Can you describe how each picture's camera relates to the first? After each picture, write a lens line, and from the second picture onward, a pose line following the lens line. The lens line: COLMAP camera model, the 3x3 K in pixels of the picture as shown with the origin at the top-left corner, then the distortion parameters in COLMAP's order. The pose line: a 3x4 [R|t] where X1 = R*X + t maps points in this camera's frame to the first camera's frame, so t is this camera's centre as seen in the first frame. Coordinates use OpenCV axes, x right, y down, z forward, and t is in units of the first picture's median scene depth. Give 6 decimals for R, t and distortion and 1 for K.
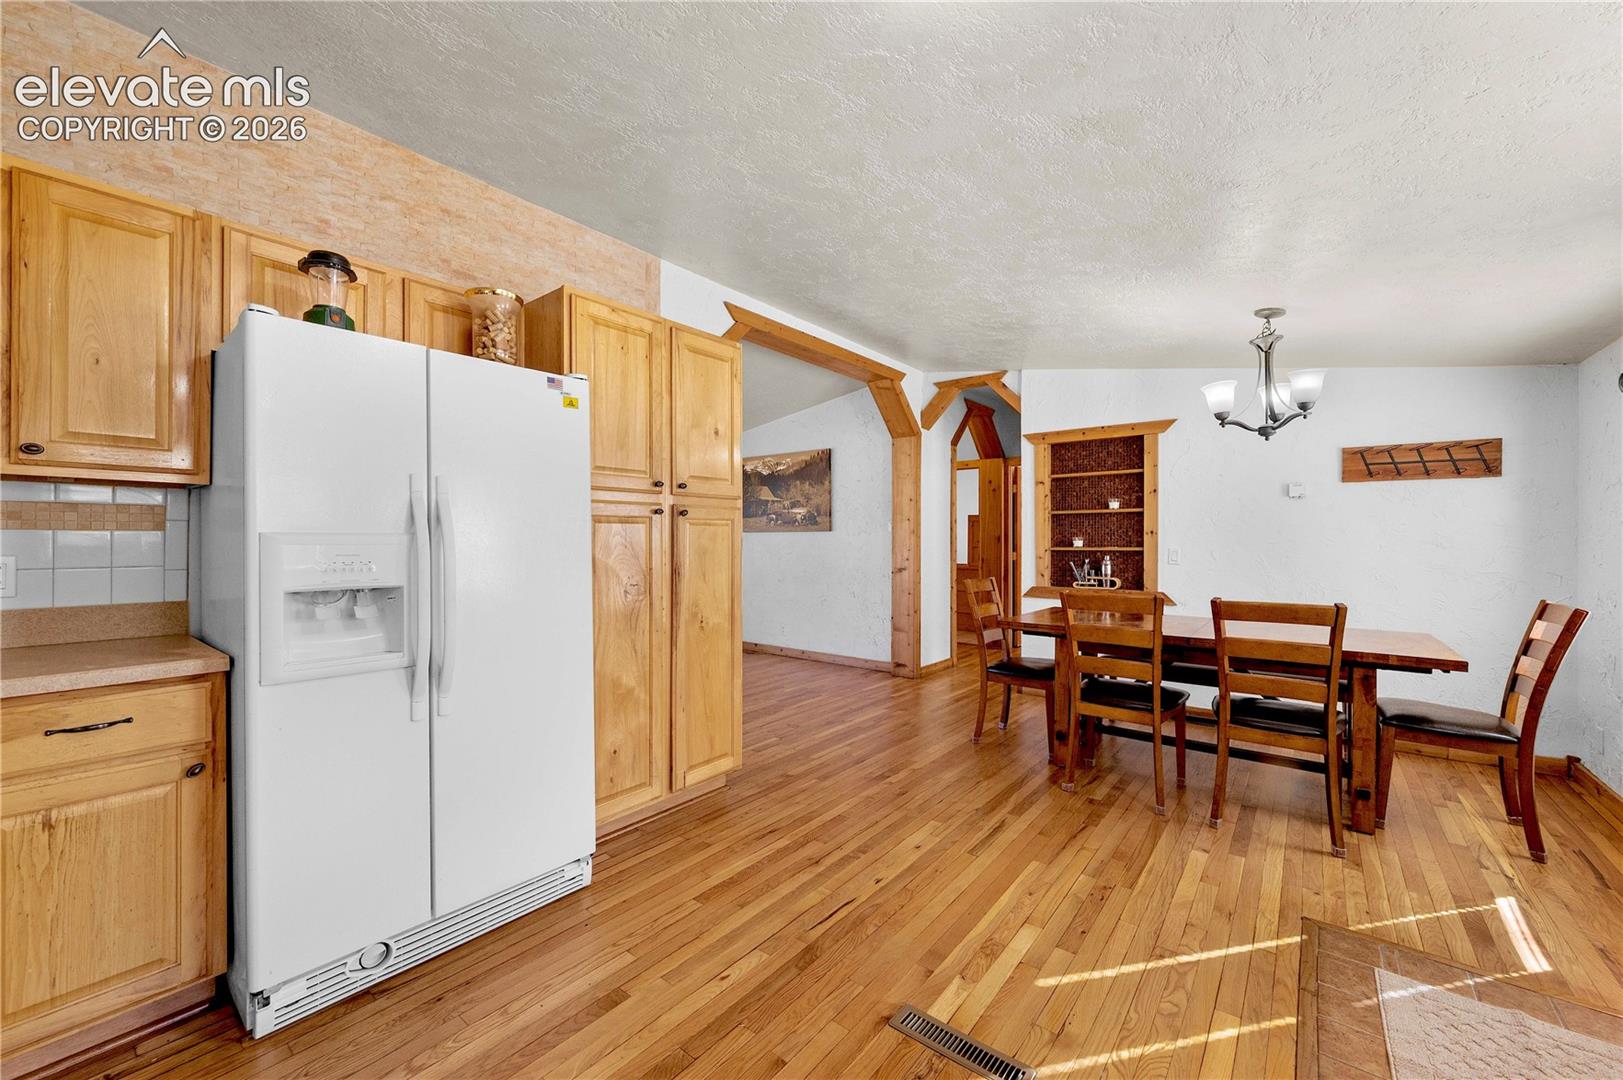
lens RADIAL K [[638.2, 0, 808.9], [0, 638.2, 539.4], [0, 0, 1]] dist [-0.002275, 0.000422]
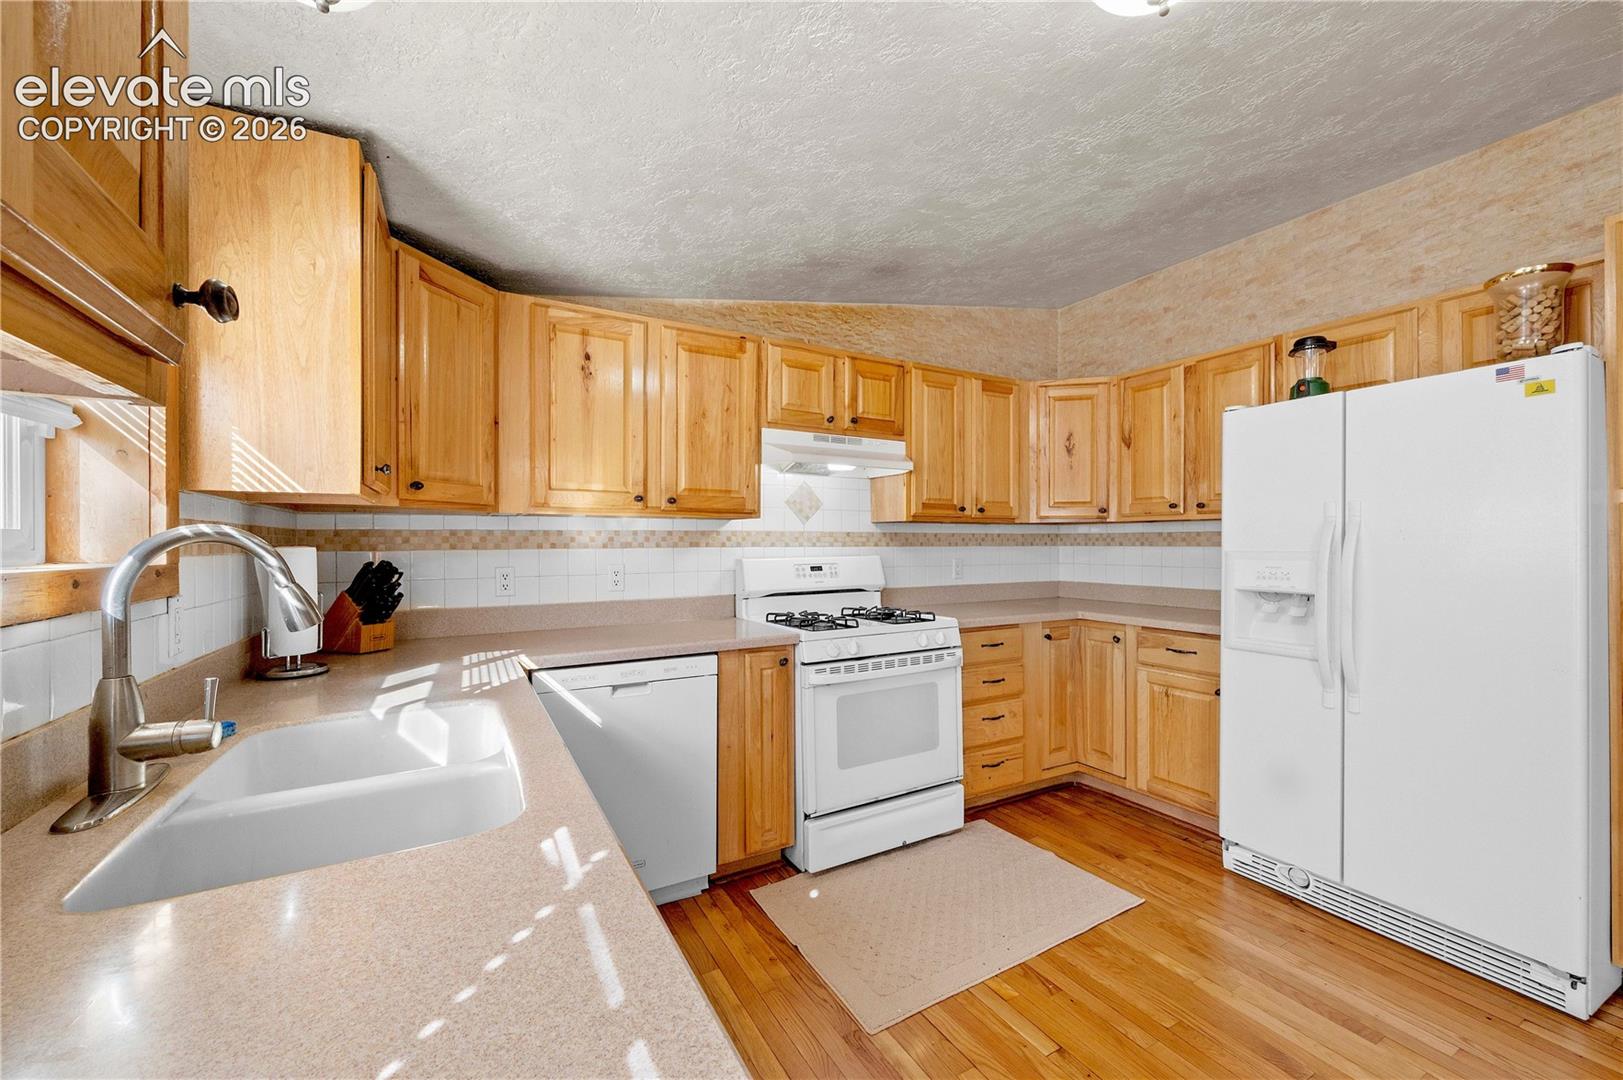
lens RADIAL K [[638.2, 0, 807.2], [0, 638.2, 544.0], [0, 0, 1]] dist [-0.002275, 0.000422]
pose [[-0.381830, 0.000134, -0.924232, 0.740246], [0.002021, 0.999998, -0.000690, -0.021117], [0.924230, -0.002131, -0.381830, 0.472339]]
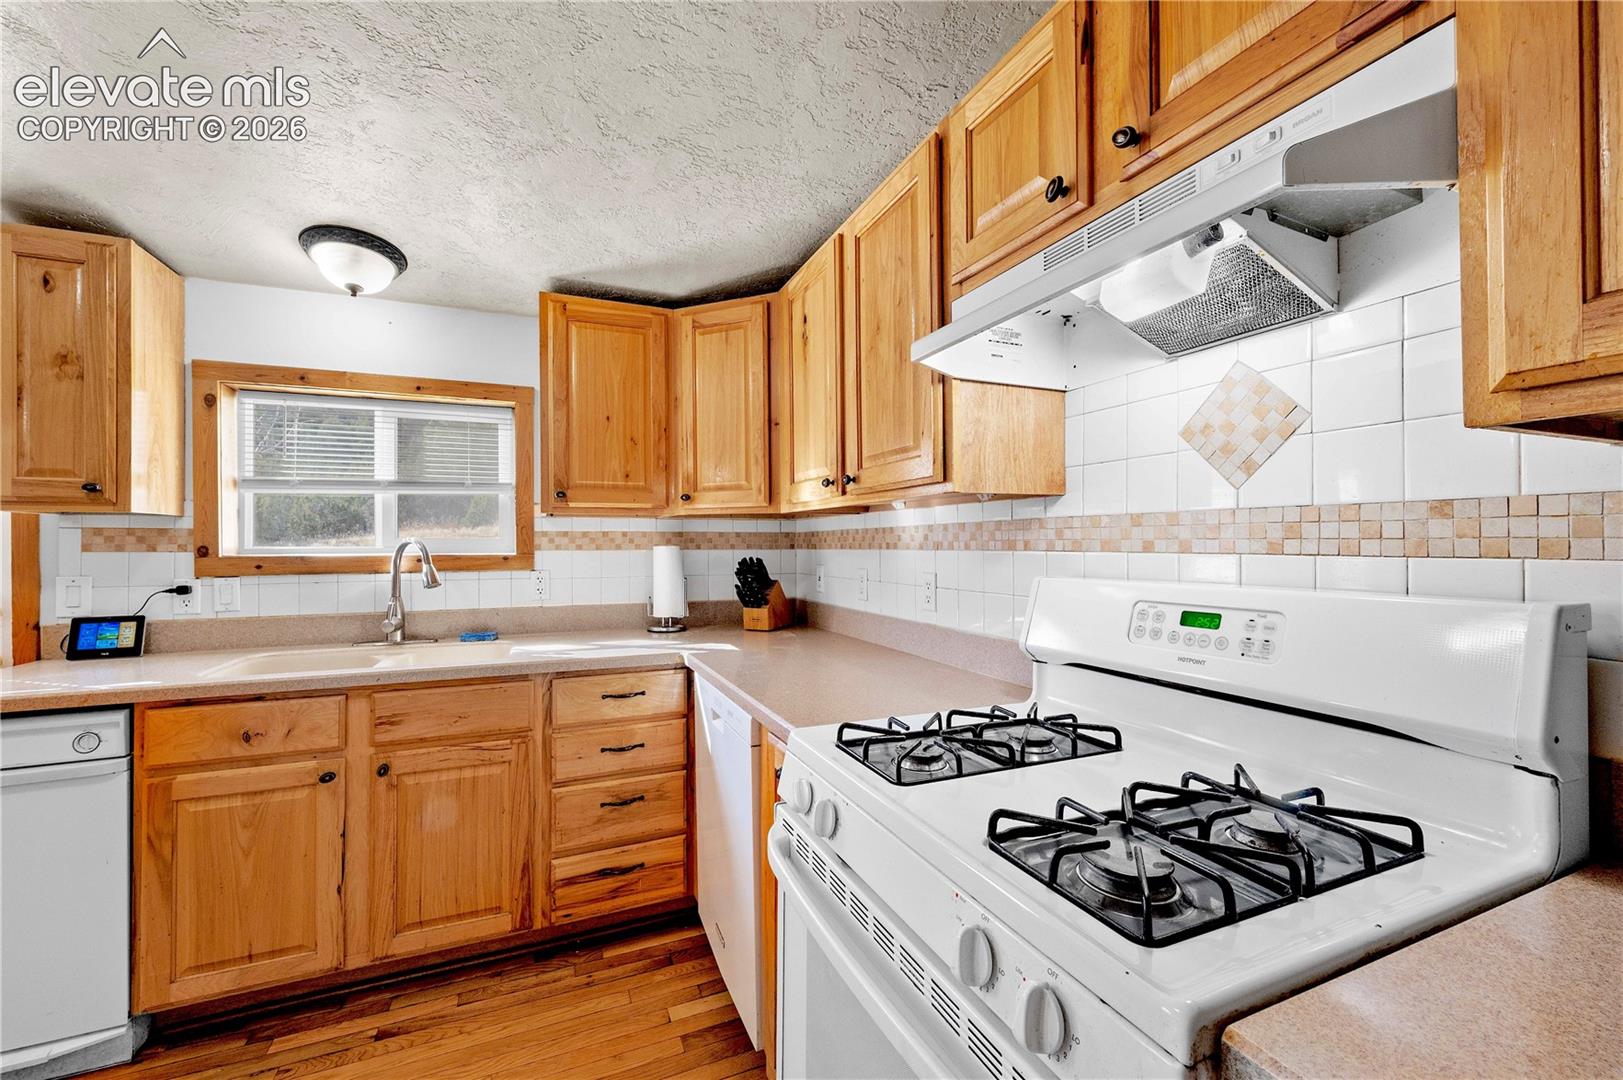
lens RADIAL K [[638.2, 0, 803.7], [0, 638.2, 536.4], [0, 0, 1]] dist [-0.002275, 0.000422]
pose [[-0.874729, 0.007356, 0.484556, -0.591795], [0.003539, 0.999955, -0.008791, -0.026424], [-0.484599, -0.005975, -0.874716, 0.505988]]
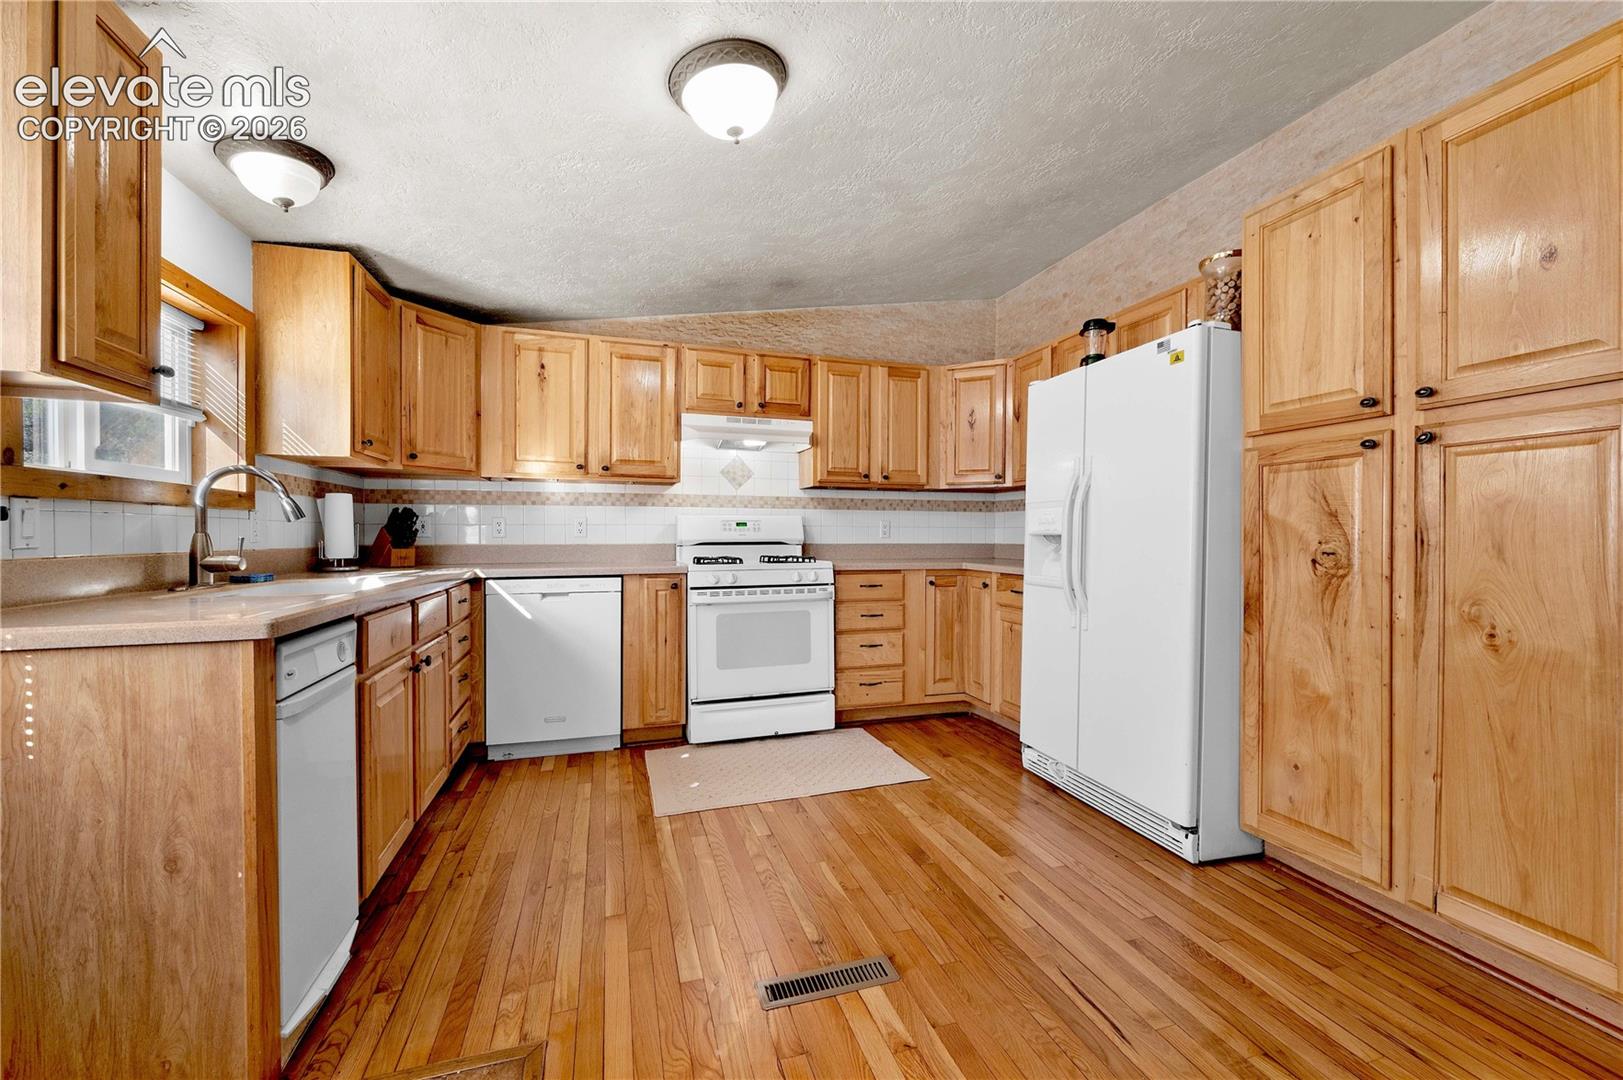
lens RADIAL K [[638.2, 0, 807.3], [0, 638.2, 539.8], [0, 0, 1]] dist [-0.002275, 0.000422]
pose [[-0.561138, 0.003839, -0.827713, 0.794777], [-0.003521, 0.999969, 0.007026, 0.064970], [0.827715, 0.006857, -0.561107, 1.121261]]
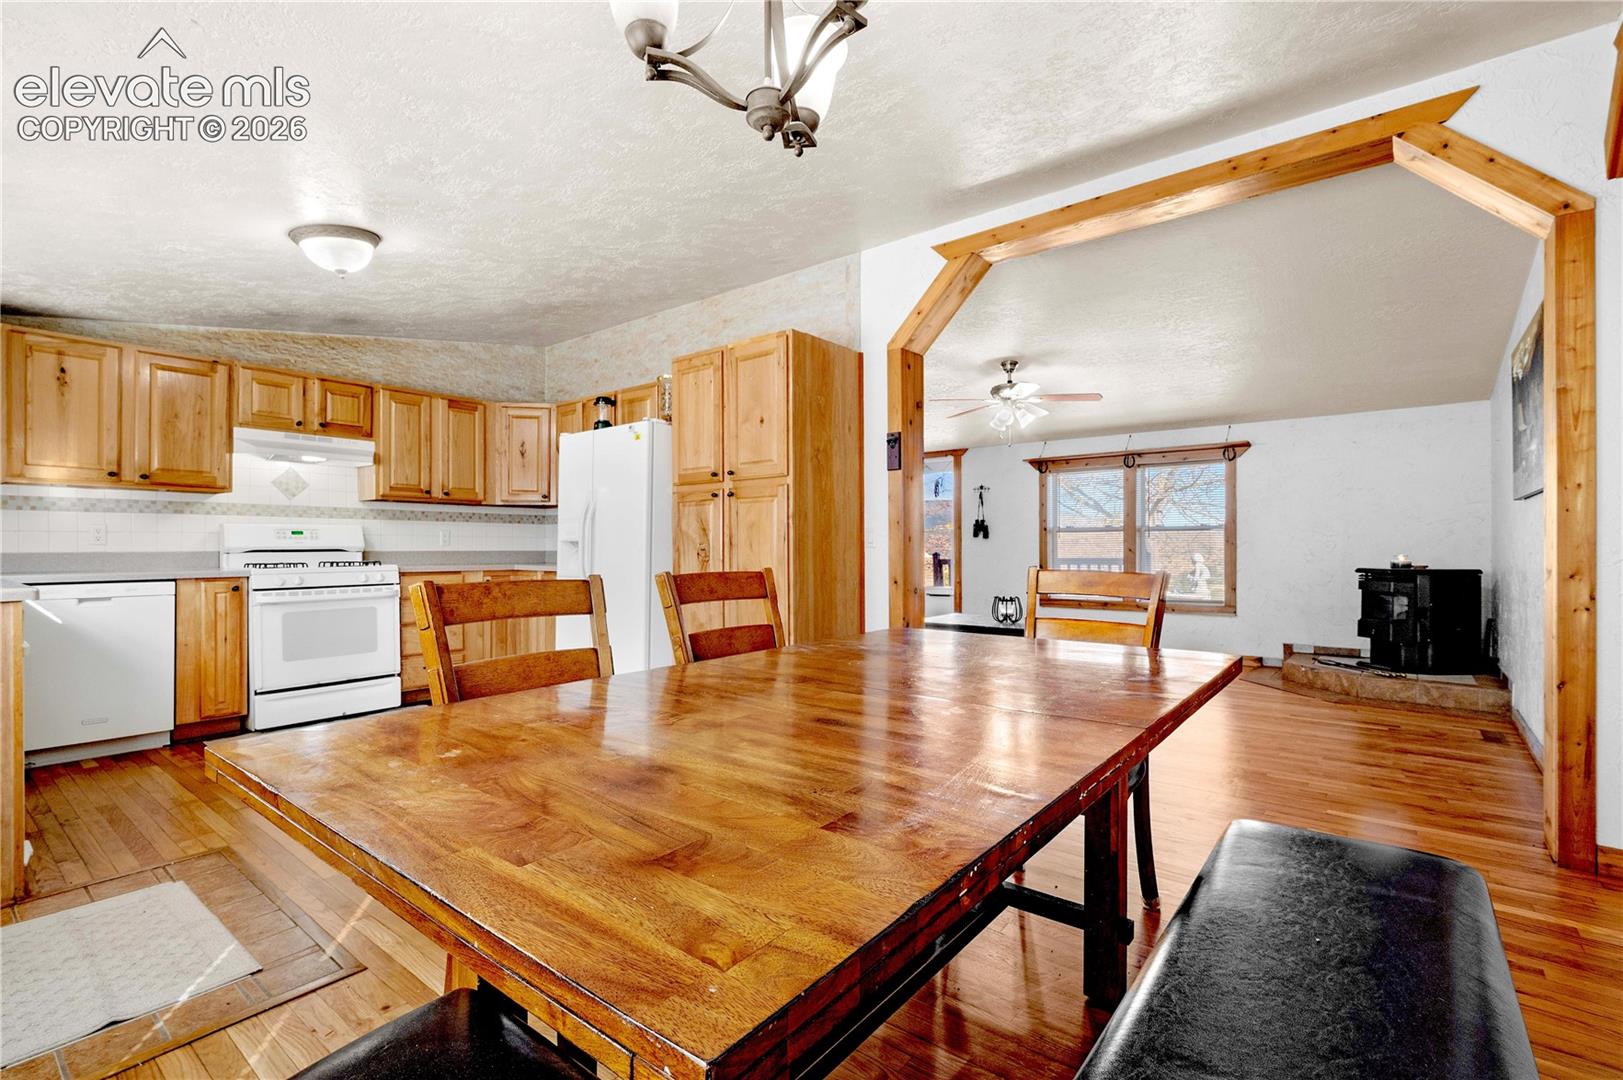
lens RADIAL K [[735.2, 0, 807.0], [0, 735.2, 547.2], [0, 0, 1]] dist [-0.001203, -0.001203]
pose [[-0.006484, -0.002813, -0.999975, 1.626884], [0.001327, 0.999995, -0.002822, 0.086907], [0.999978, -0.001345, -0.006480, 1.513464]]
